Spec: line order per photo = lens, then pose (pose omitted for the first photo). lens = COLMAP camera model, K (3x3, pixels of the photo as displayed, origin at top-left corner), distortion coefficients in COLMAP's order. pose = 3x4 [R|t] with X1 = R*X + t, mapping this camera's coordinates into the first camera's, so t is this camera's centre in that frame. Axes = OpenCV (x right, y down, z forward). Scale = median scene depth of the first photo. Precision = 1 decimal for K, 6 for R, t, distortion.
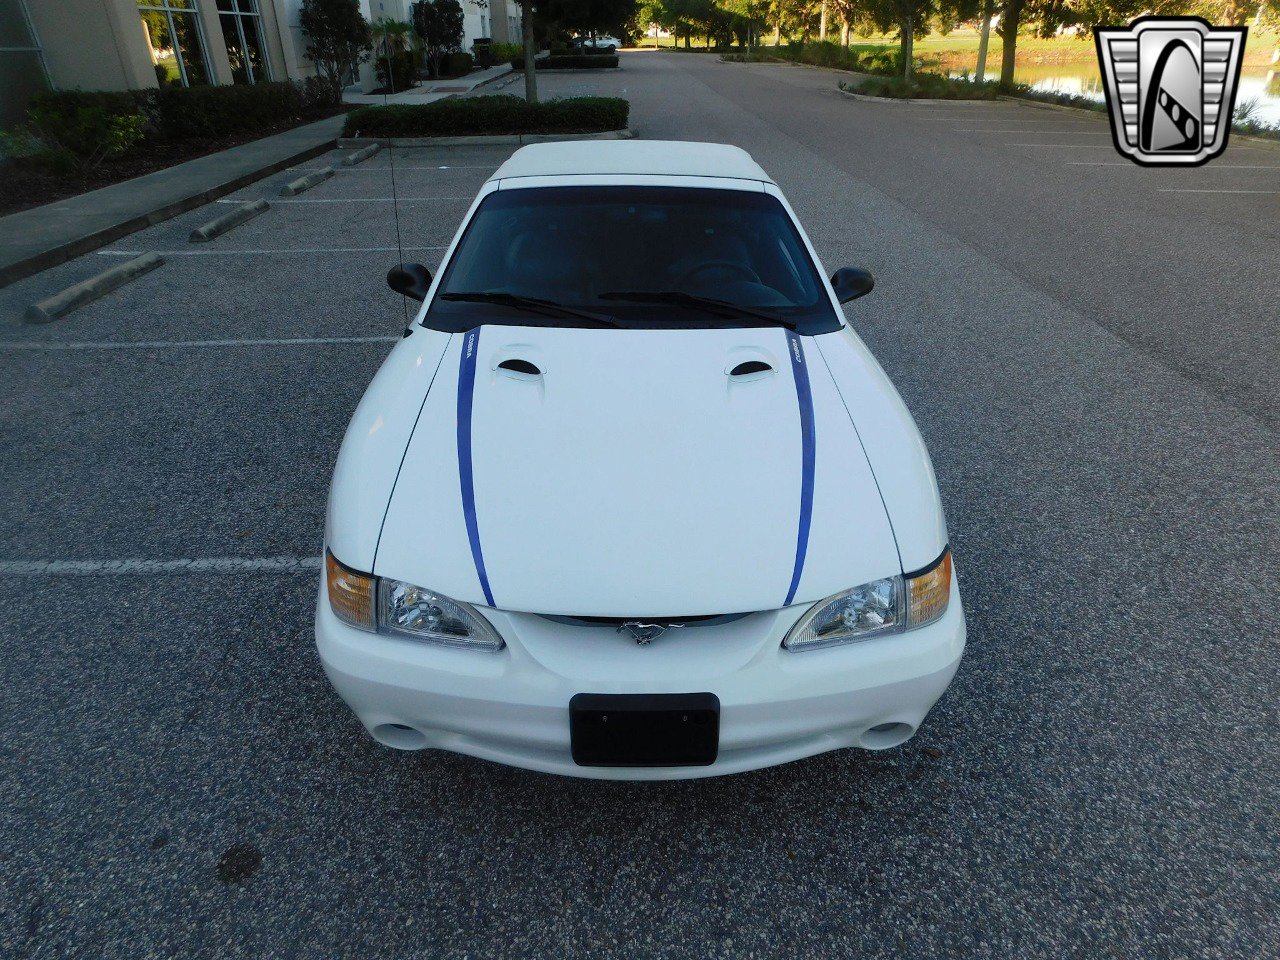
lens RADIAL K [[858.2, 0, 639.9], [0, 858.2, 465.4], [0, 0, 1]] dist [-0.062667, 0.061538]
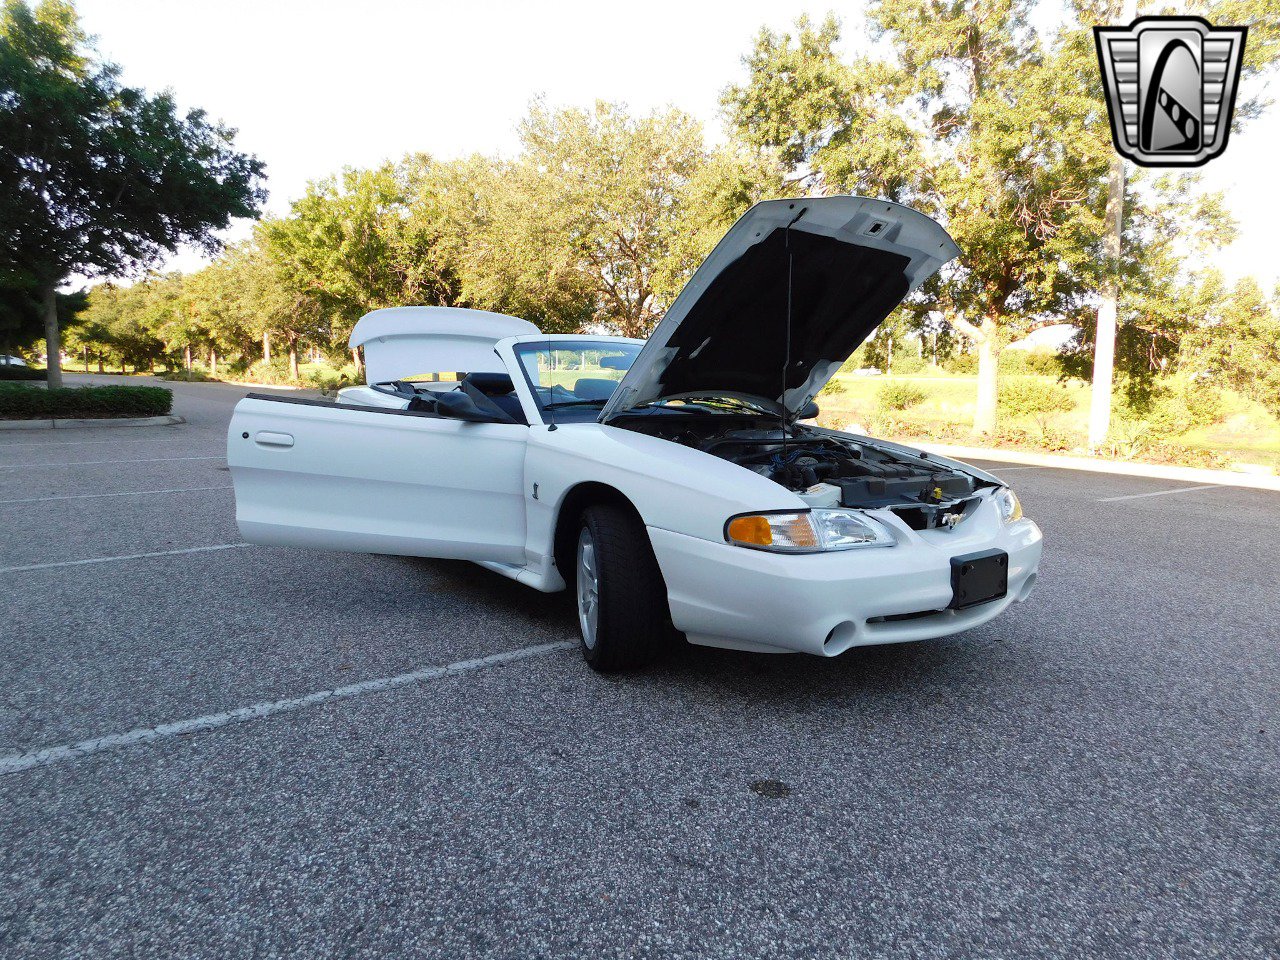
lens RADIAL K [[836.1, 0, 646.2], [0, 836.1, 464.0], [0, 0, 1]] dist [-0.069070, 0.049061]
pose [[0.793484, -0.041545, 0.607171, -1.169385], [0.251776, 0.930697, -0.265354, 0.304503], [-0.554068, 0.363425, 0.748953, 0.122463]]
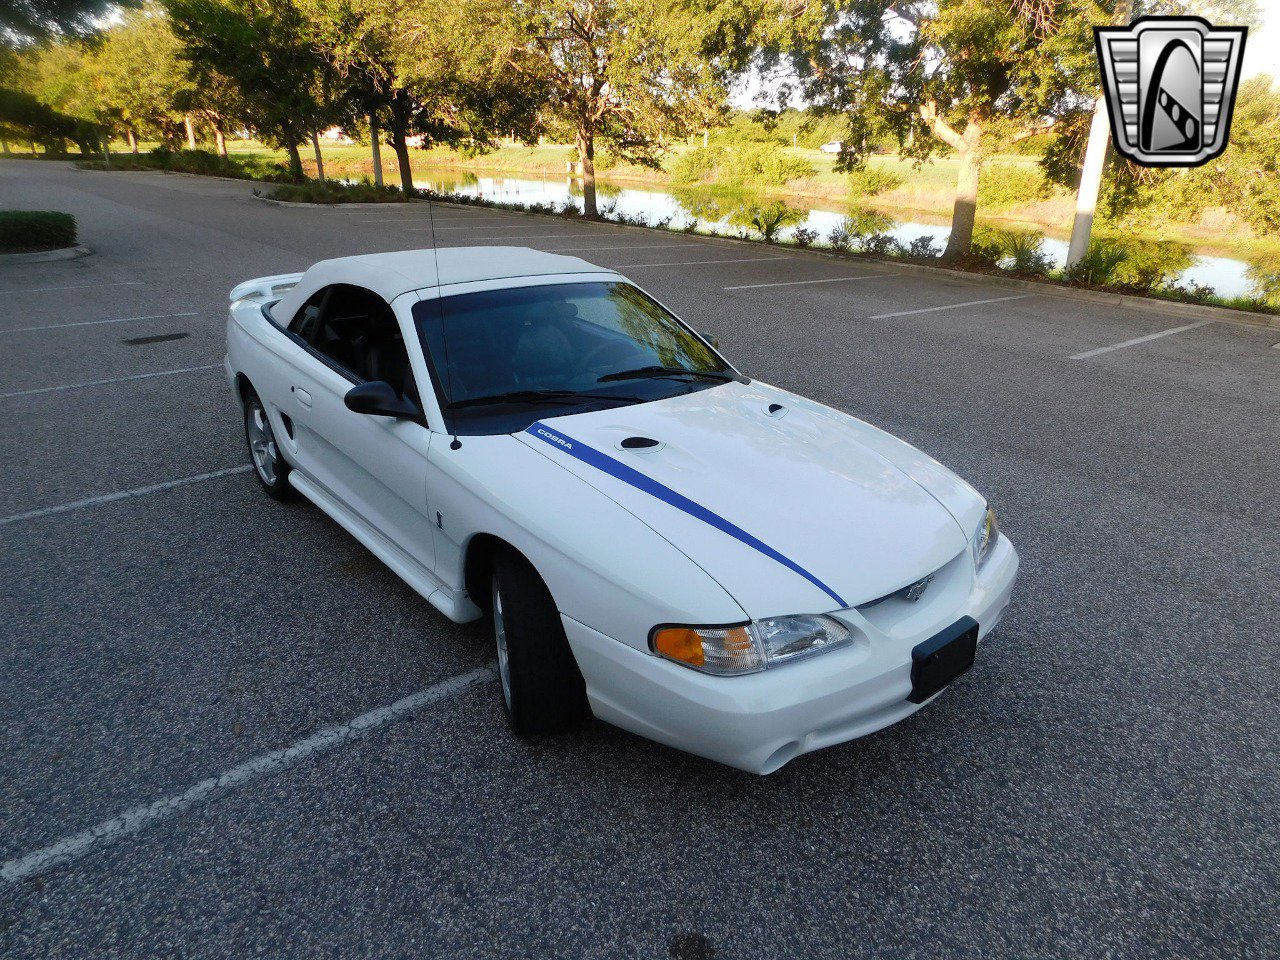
lens RADIAL K [[839.2, 0, 643.1], [0, 839.2, 464.1], [0, 0, 1]] dist [-0.073786, 0.055947]
pose [[0.768893, -0.204992, 0.605625, -0.937910], [0.265440, 0.964068, -0.010681, -0.086732], [-0.581675, 0.168969, 0.795678, 0.148022]]
